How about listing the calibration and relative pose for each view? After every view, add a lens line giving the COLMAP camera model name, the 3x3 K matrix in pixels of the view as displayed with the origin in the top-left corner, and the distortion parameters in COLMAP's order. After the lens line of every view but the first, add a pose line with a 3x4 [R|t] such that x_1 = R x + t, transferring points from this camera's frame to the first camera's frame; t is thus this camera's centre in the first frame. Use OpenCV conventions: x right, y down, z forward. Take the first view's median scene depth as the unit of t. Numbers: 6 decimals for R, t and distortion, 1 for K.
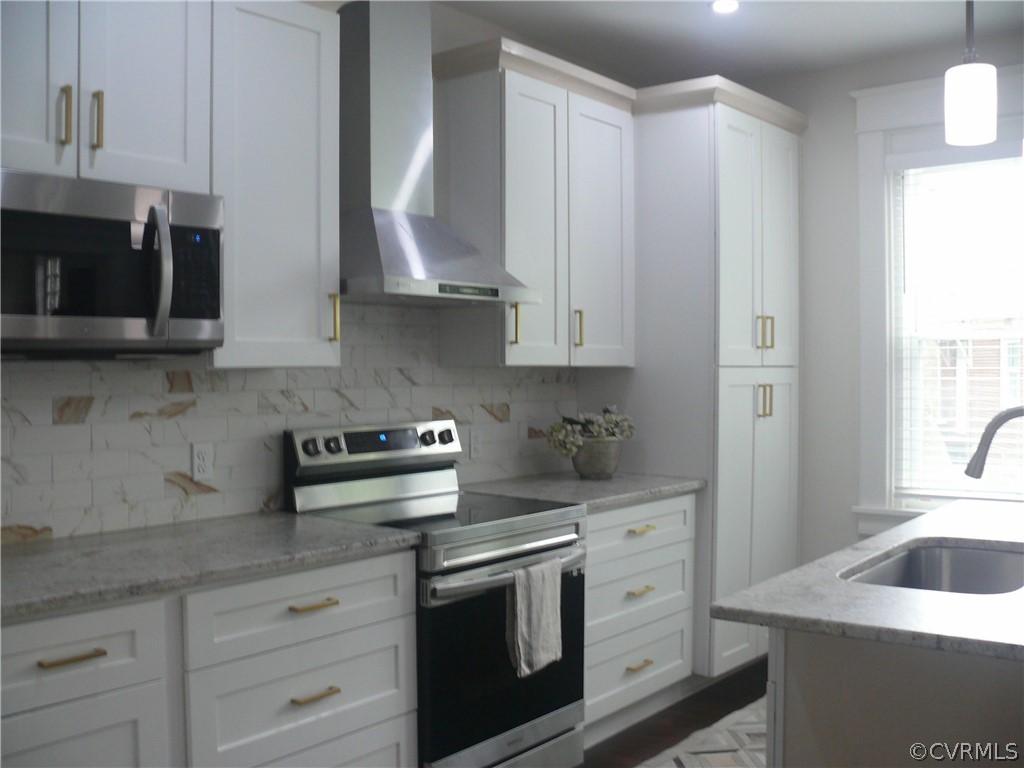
lens RADIAL K [[1034.3, 0, 512.0], [0, 1034.3, 384.0], [0, 0, 1]] dist [-0.186096, 0.165001]
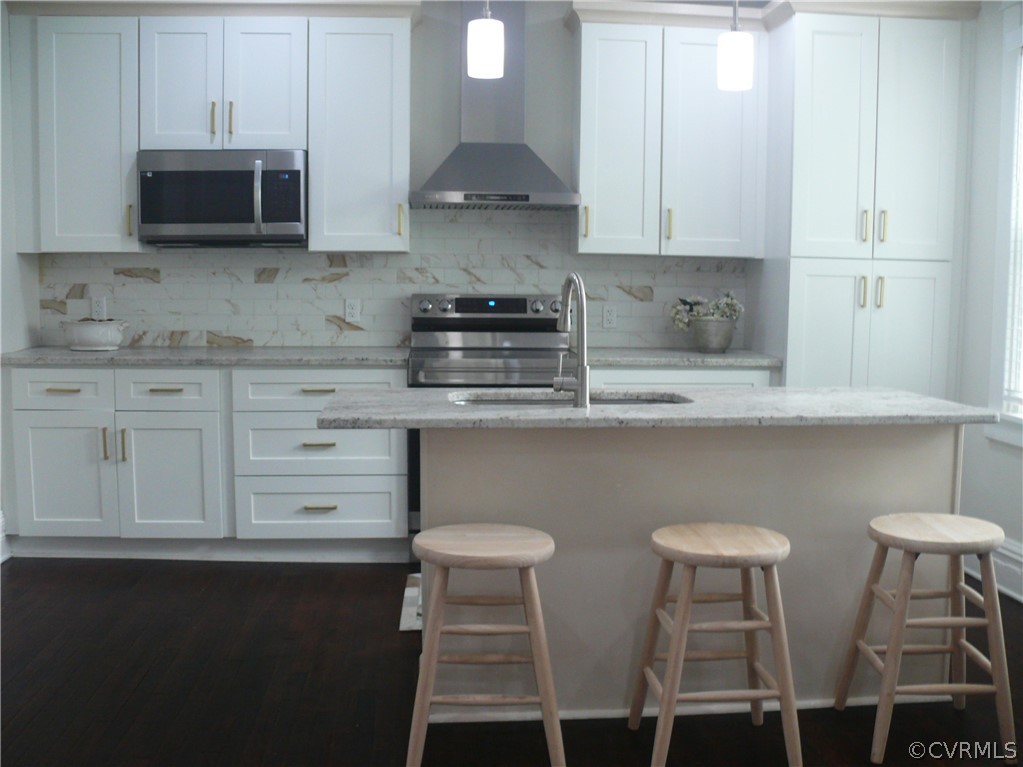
lens RADIAL K [[1033.3, 0, 511.5], [0, 1033.3, 383.5], [0, 0, 1]] dist [-0.186096, 0.165001]
pose [[0.700517, 0.086614, -0.708361, 1.022183], [-0.025486, 0.995011, 0.096460, 0.027015], [0.713181, -0.049519, 0.699229, 0.027398]]
